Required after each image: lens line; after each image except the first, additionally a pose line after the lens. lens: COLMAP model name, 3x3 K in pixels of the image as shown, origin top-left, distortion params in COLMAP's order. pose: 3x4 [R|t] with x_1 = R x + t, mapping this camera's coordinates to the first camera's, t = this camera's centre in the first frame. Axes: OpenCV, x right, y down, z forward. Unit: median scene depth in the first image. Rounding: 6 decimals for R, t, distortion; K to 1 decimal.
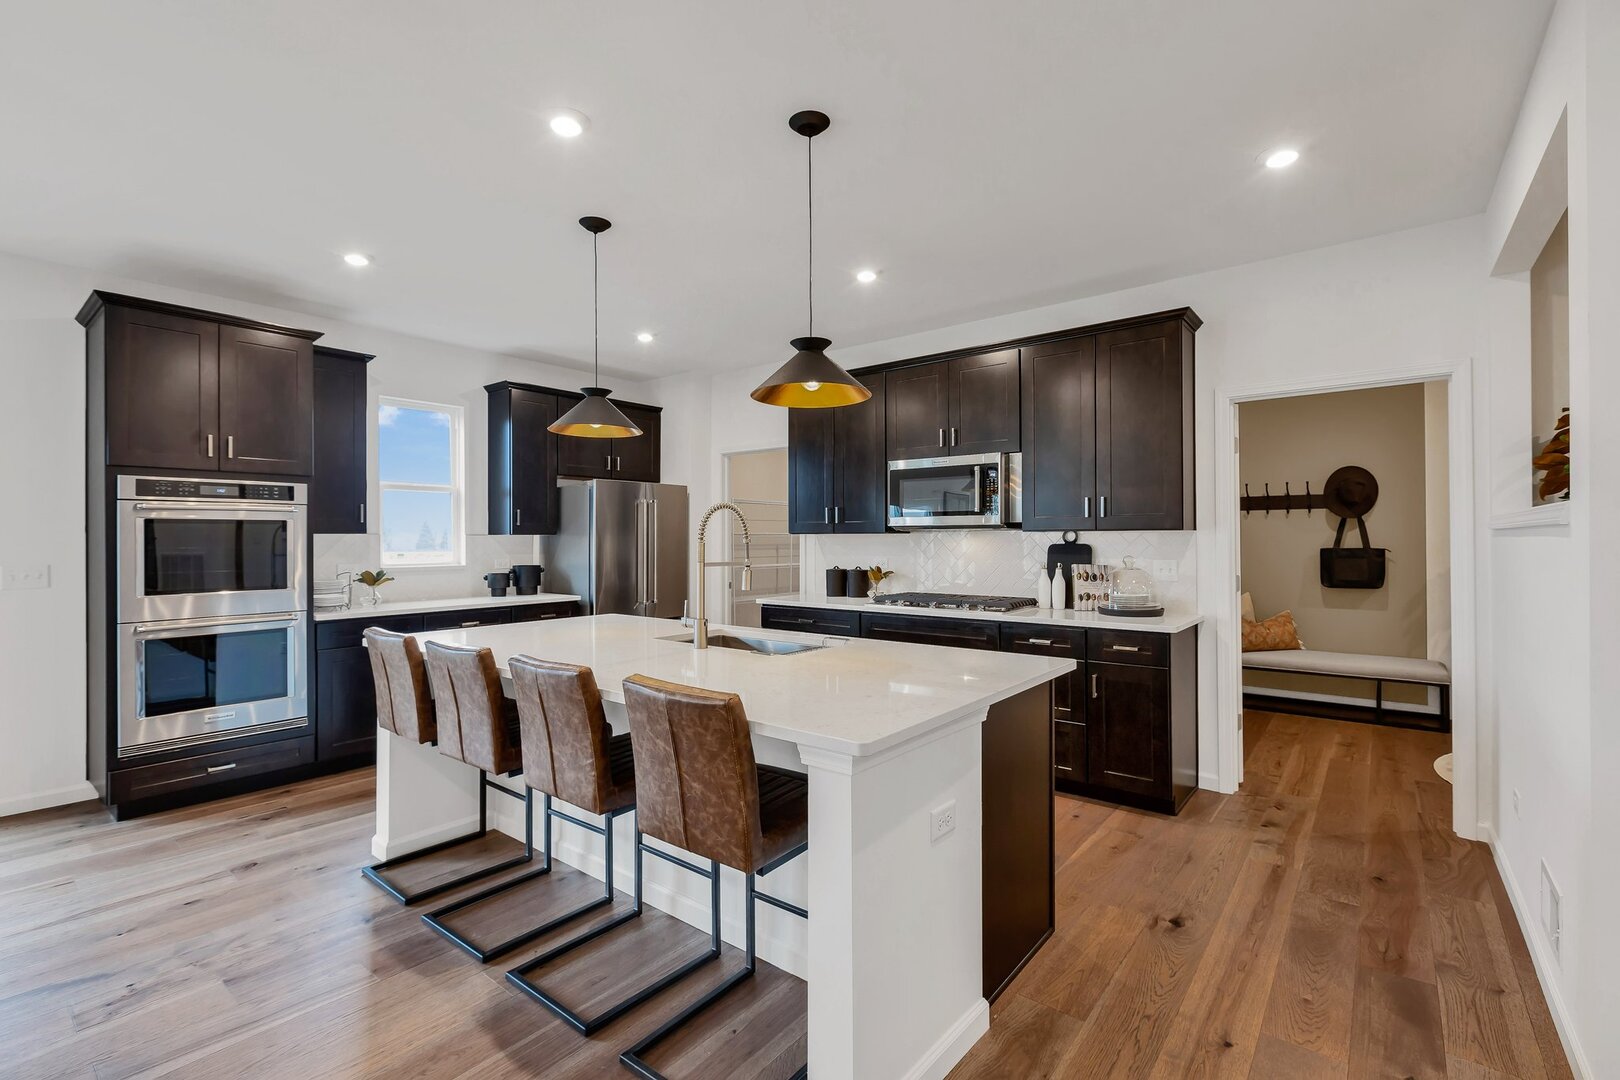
lens RADIAL K [[736.0, 0, 820.0], [0, 736.0, 542.2], [0, 0, 1]] dist [-0.002798, -0.000275]
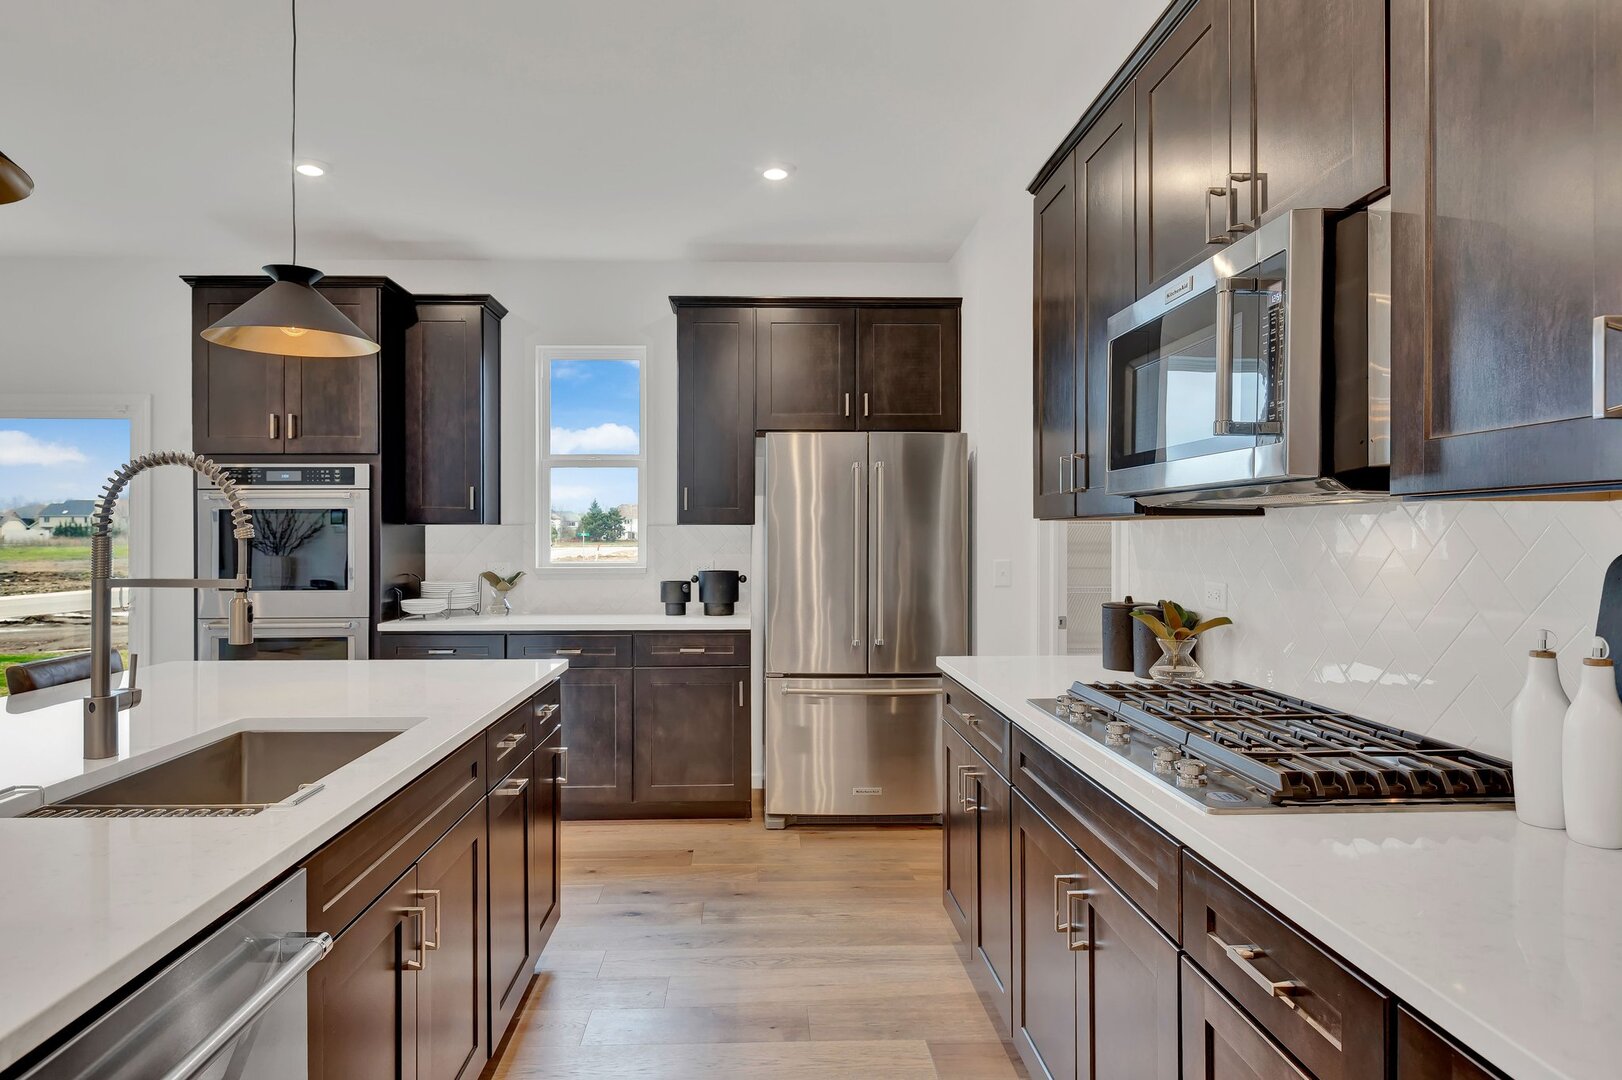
lens RADIAL K [[953.4, 0, 769.9], [0, 953.4, 535.6], [0, 0, 1]] dist [-0.002520, 0.000261]
pose [[0.625671, 0.004696, -0.780073, 0.389511], [-0.004229, 0.999988, 0.002628, -0.003399], [0.780075, 0.001655, 0.625683, 0.644738]]
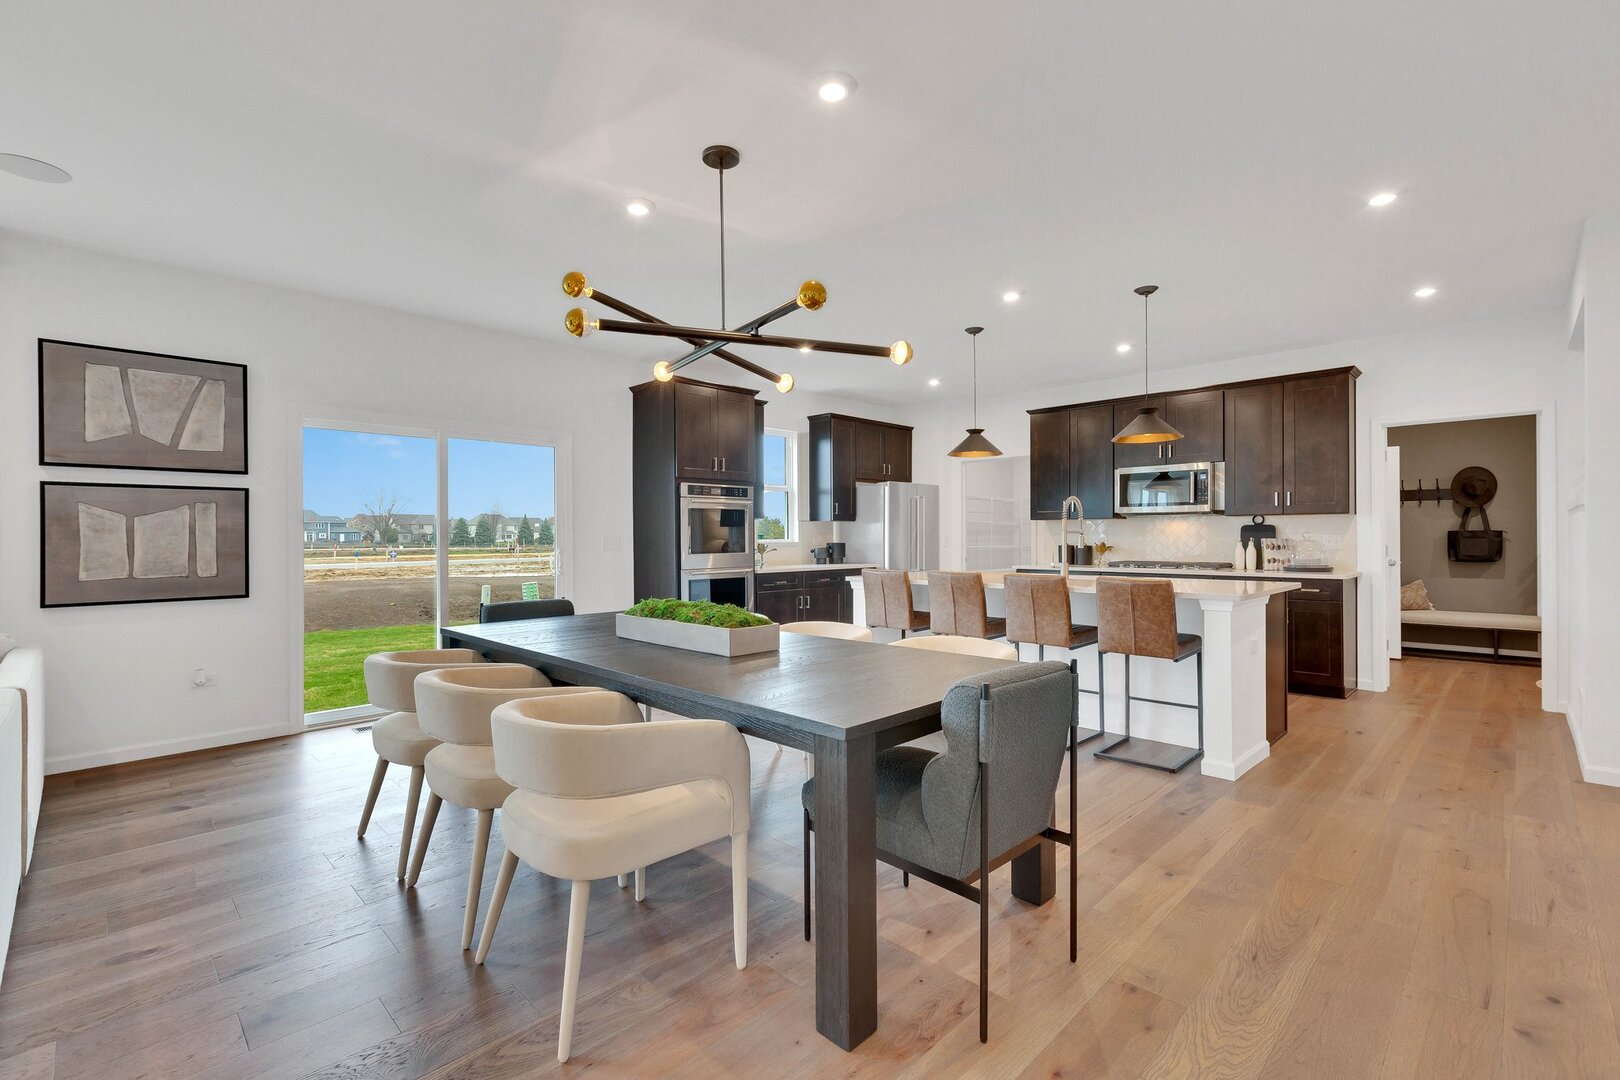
lens RADIAL K [[746.0, 0, 806.2], [0, 746.0, 542.5], [0, 0, 1]] dist [-0.000363, -0.001926]
pose [[0.993628, 0.001402, -0.112700, -0.379781], [-0.000883, 0.999989, 0.004658, 0.031427], [0.112705, -0.004529, 0.993618, -0.556203]]
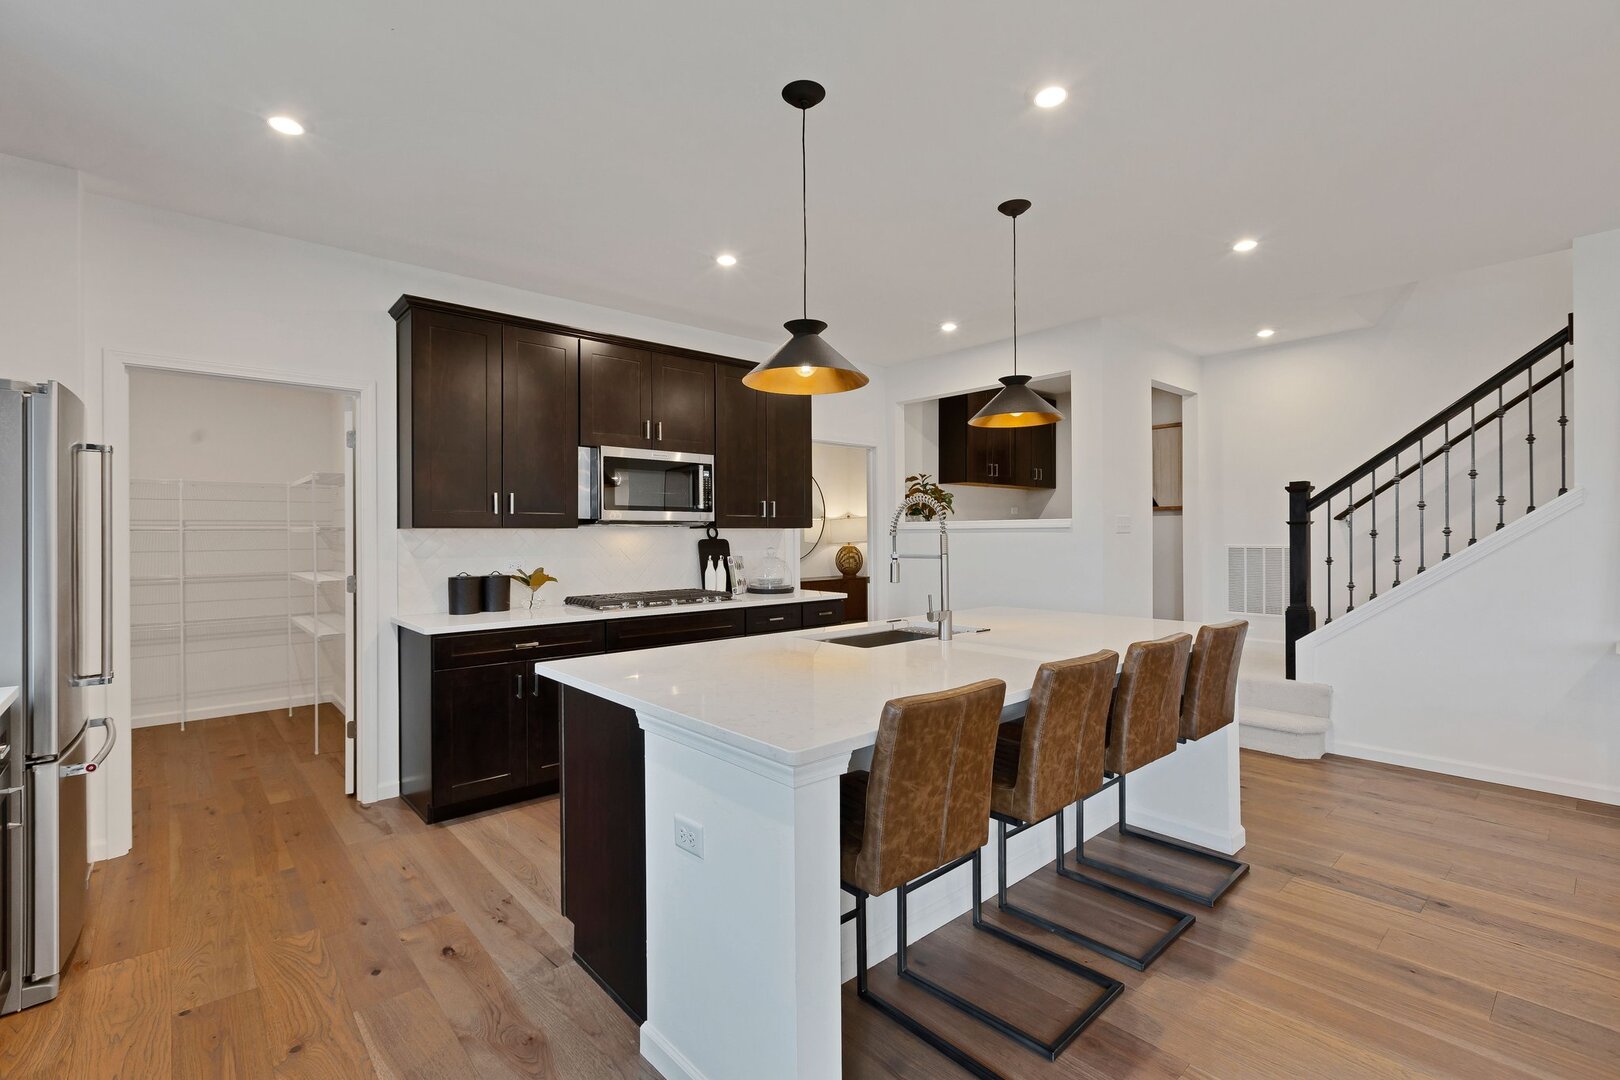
lens RADIAL K [[736.0, 0, 810.1], [0, 736.0, 524.9], [0, 0, 1]] dist [-0.002798, -0.000275]
pose [[0.167195, 0.016628, 0.985784, -0.787800], [0.005765, 0.999824, -0.017843, 0.001090], [-0.985907, 0.008667, 0.167070, 0.671107]]
